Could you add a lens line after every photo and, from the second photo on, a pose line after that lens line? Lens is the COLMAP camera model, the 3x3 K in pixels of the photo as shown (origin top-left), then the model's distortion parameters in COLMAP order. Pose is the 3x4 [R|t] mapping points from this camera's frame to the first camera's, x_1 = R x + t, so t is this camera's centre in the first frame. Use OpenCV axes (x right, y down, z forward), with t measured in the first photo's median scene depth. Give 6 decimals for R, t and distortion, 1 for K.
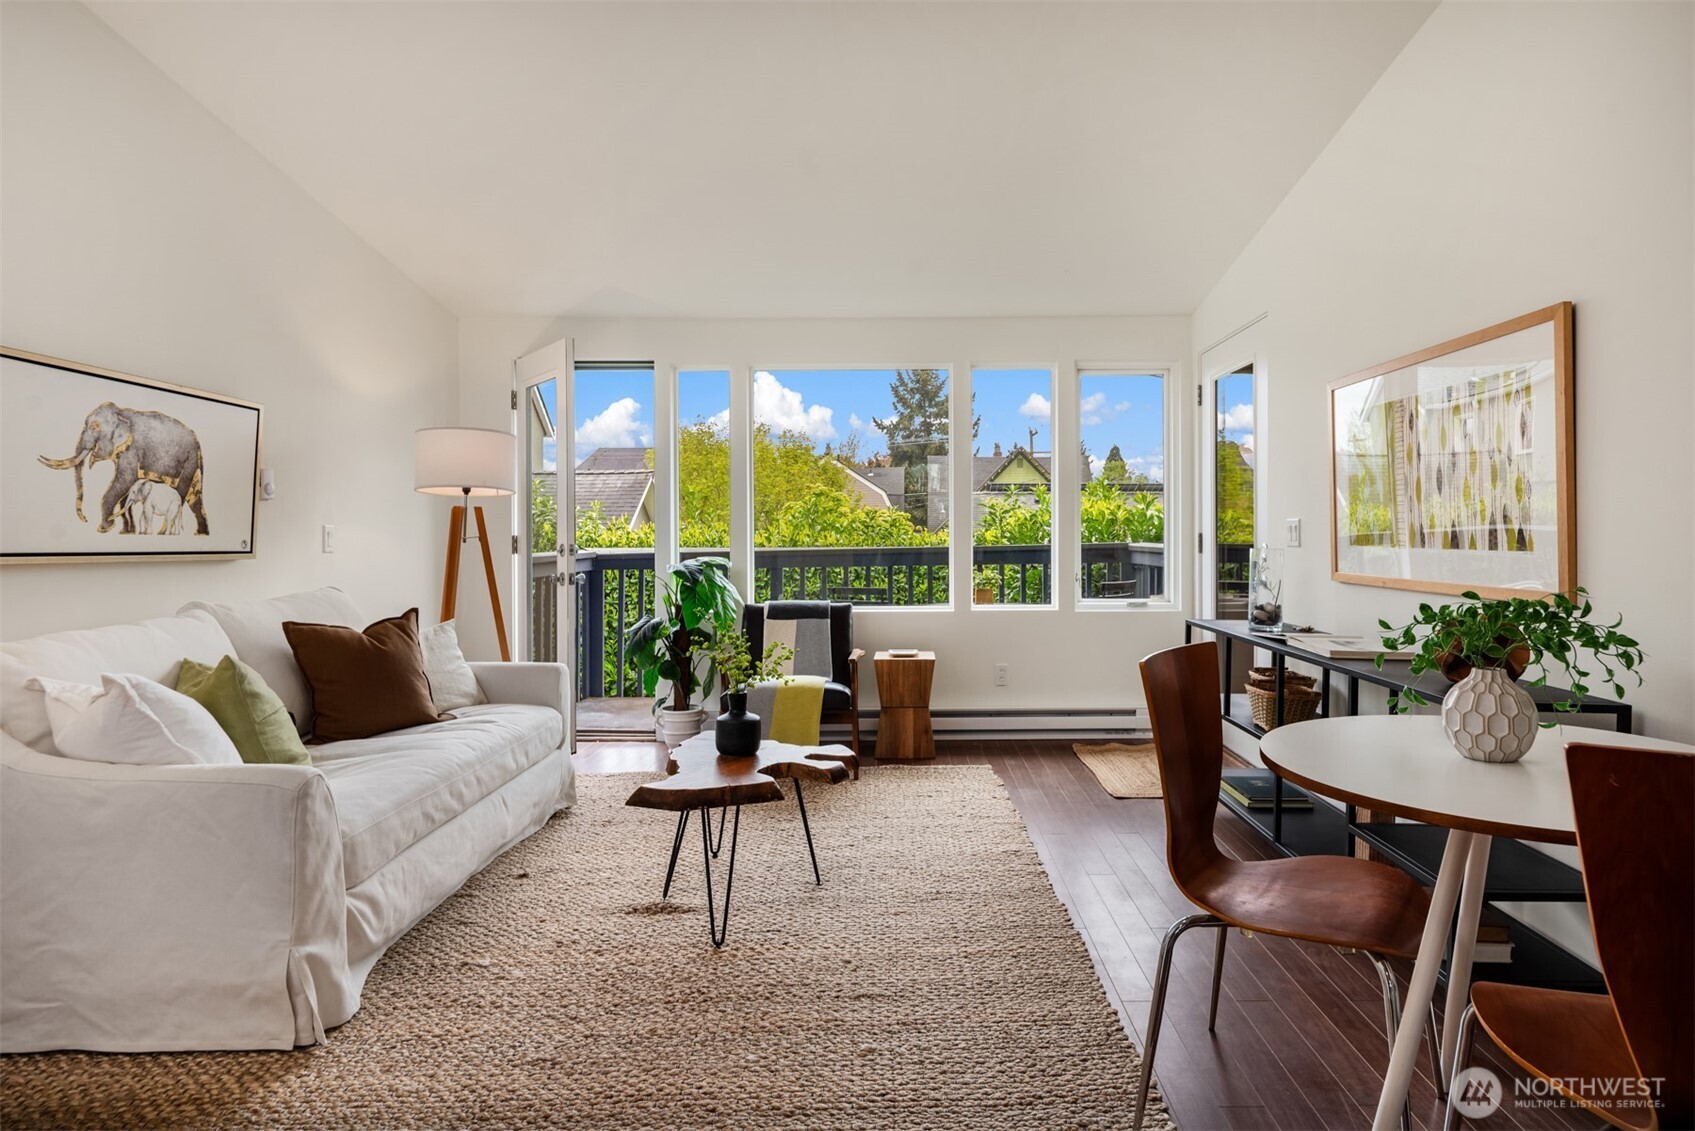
lens RADIAL K [[932.0, 0, 911.2], [0, 932.0, 534.4], [0, 0, 1]] dist [-0.001908, -0.003655]
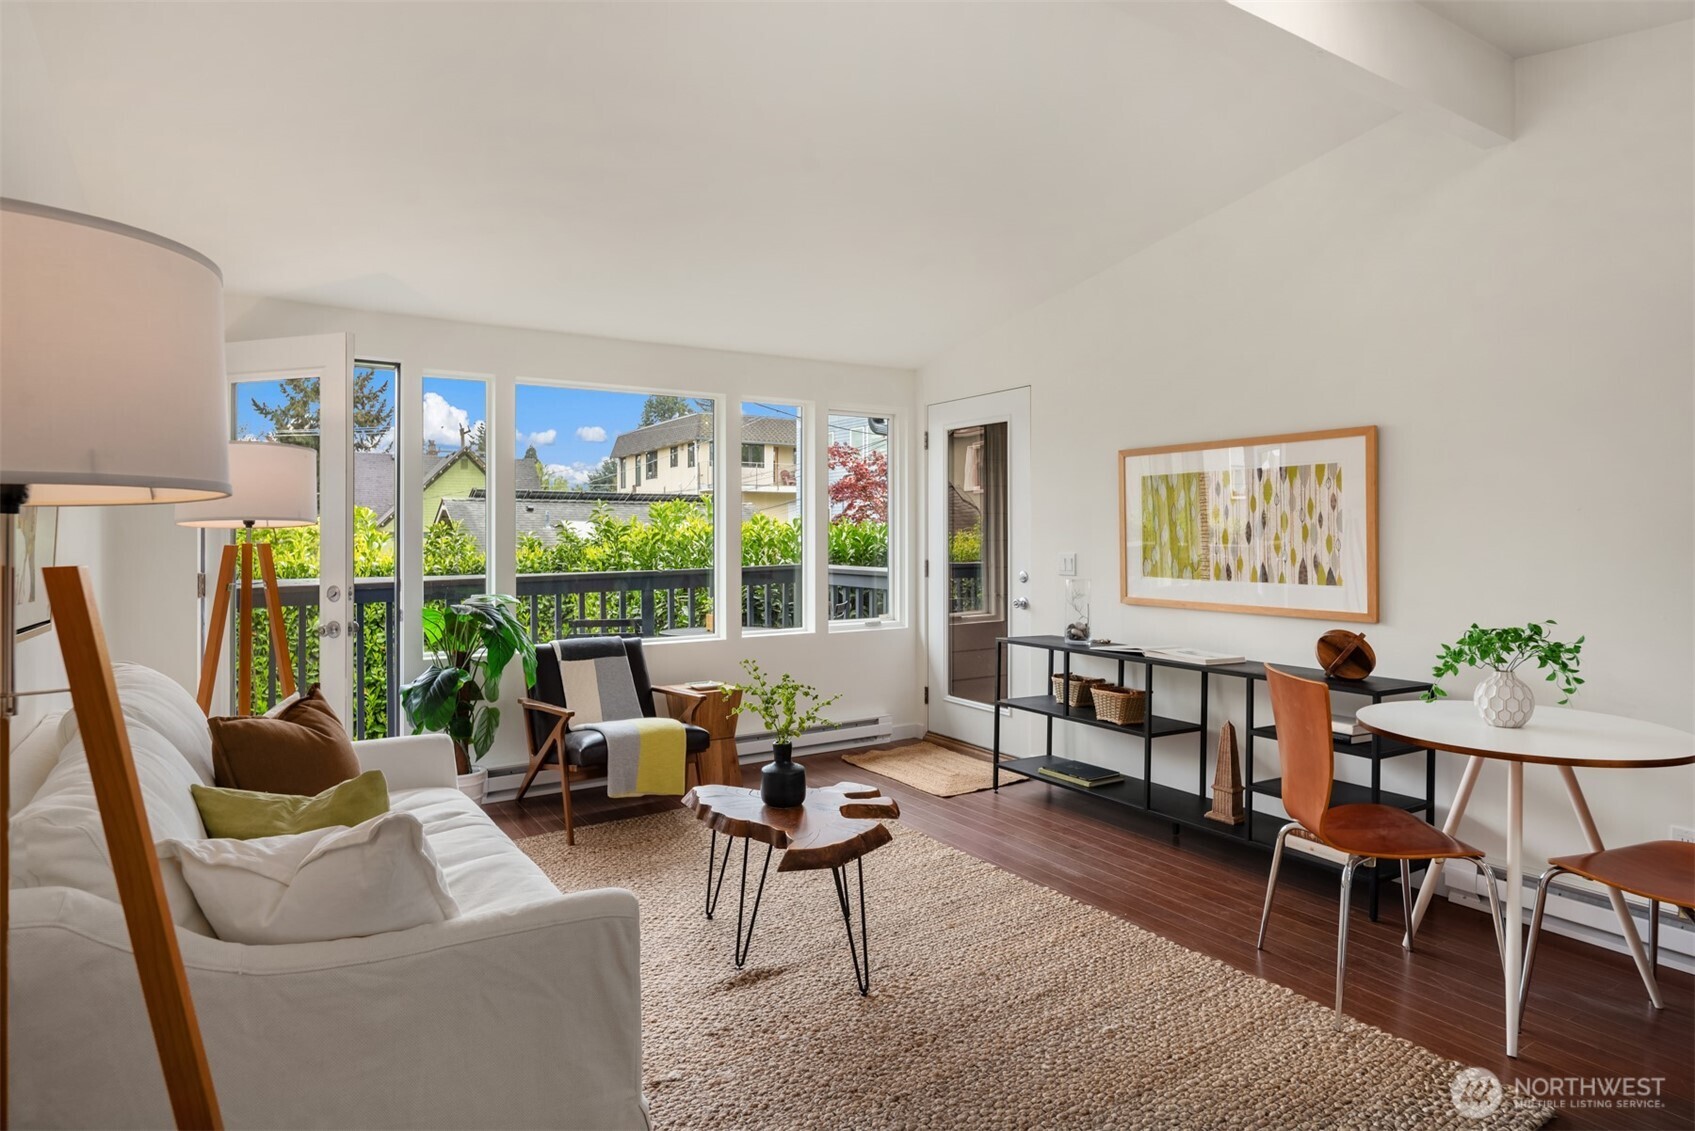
lens RADIAL K [[932.8, 0, 854.0], [0, 932.8, 528.6], [0, 0, 1]] dist [-0.000948, -0.000589]
pose [[0.845716, 0.004696, 0.533613, -0.627471], [0.000337, 0.999956, -0.009335, -0.047258], [-0.533634, 0.008075, 0.845677, 0.111637]]
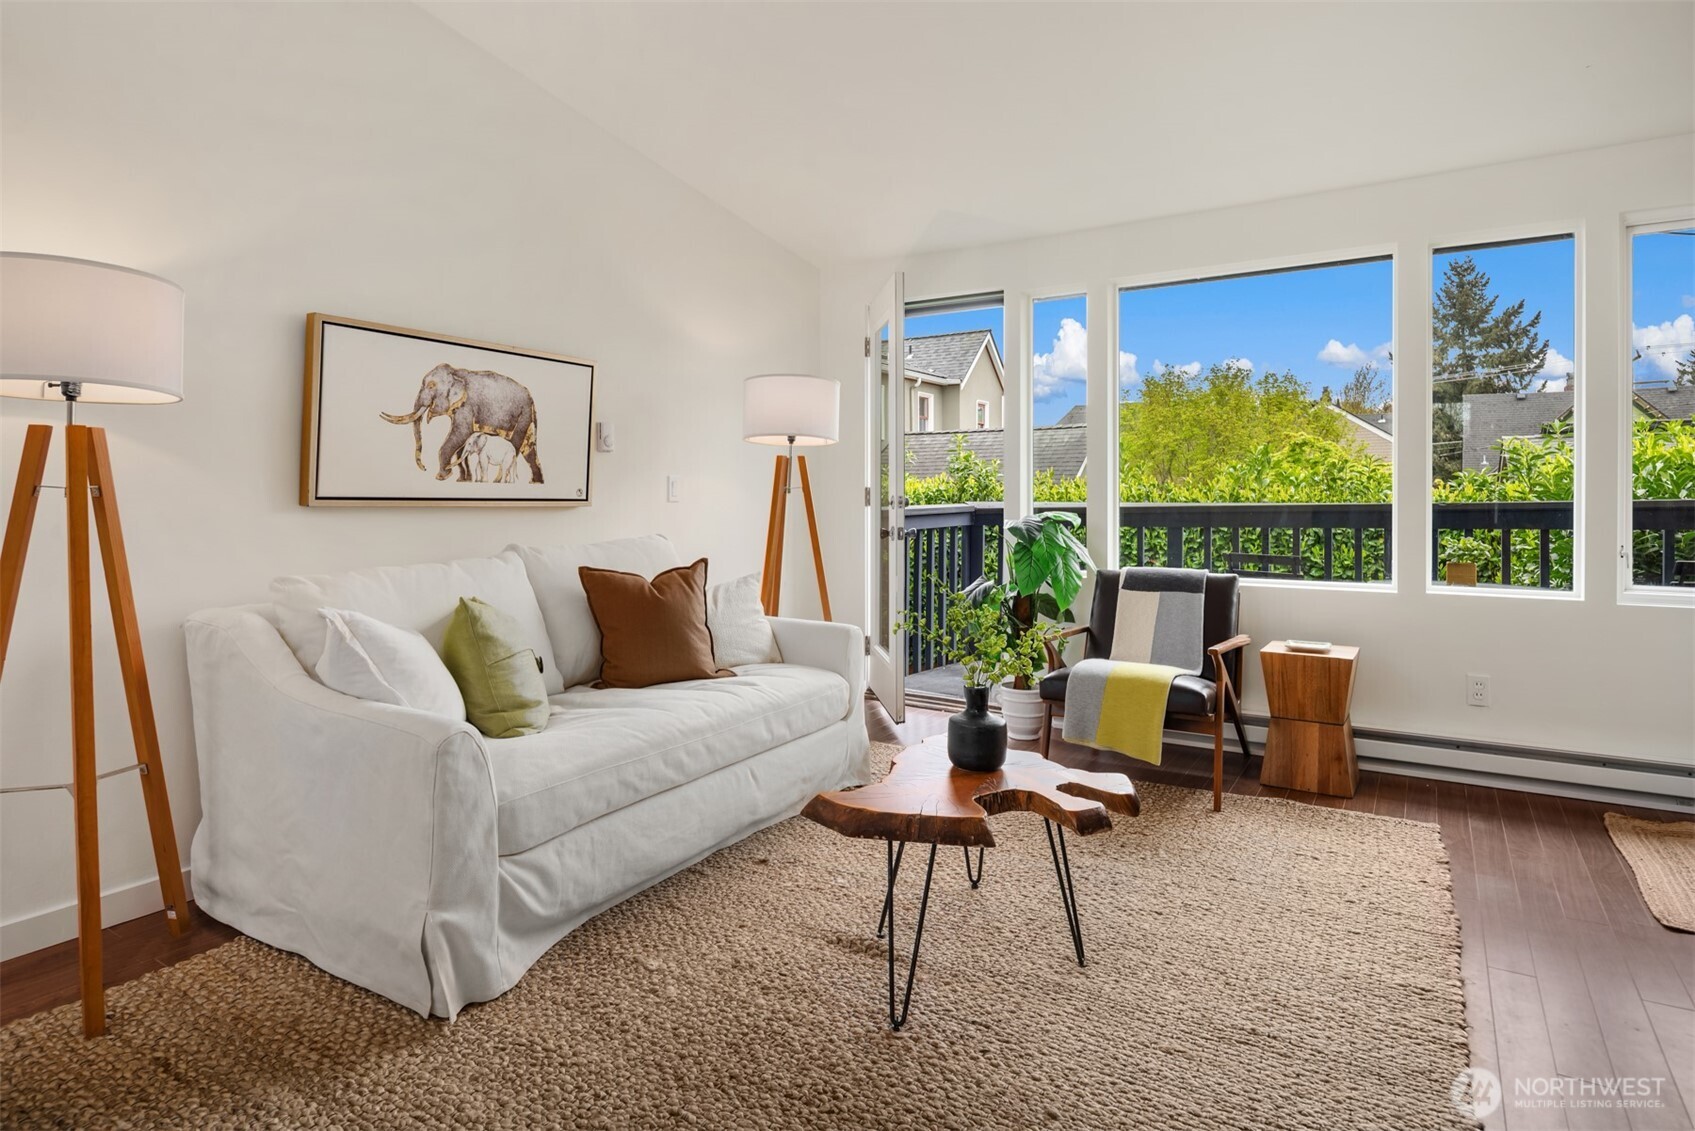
lens RADIAL K [[932.7, 0, 836.0], [0, 932.7, 498.4], [0, 0, 1]] dist [-0.002692, -0.003572]
pose [[0.833736, 0.005291, -0.552138, 0.133848], [-0.001600, 0.999973, 0.007166, 0.009996], [0.552161, -0.005091, 0.833722, 0.287405]]
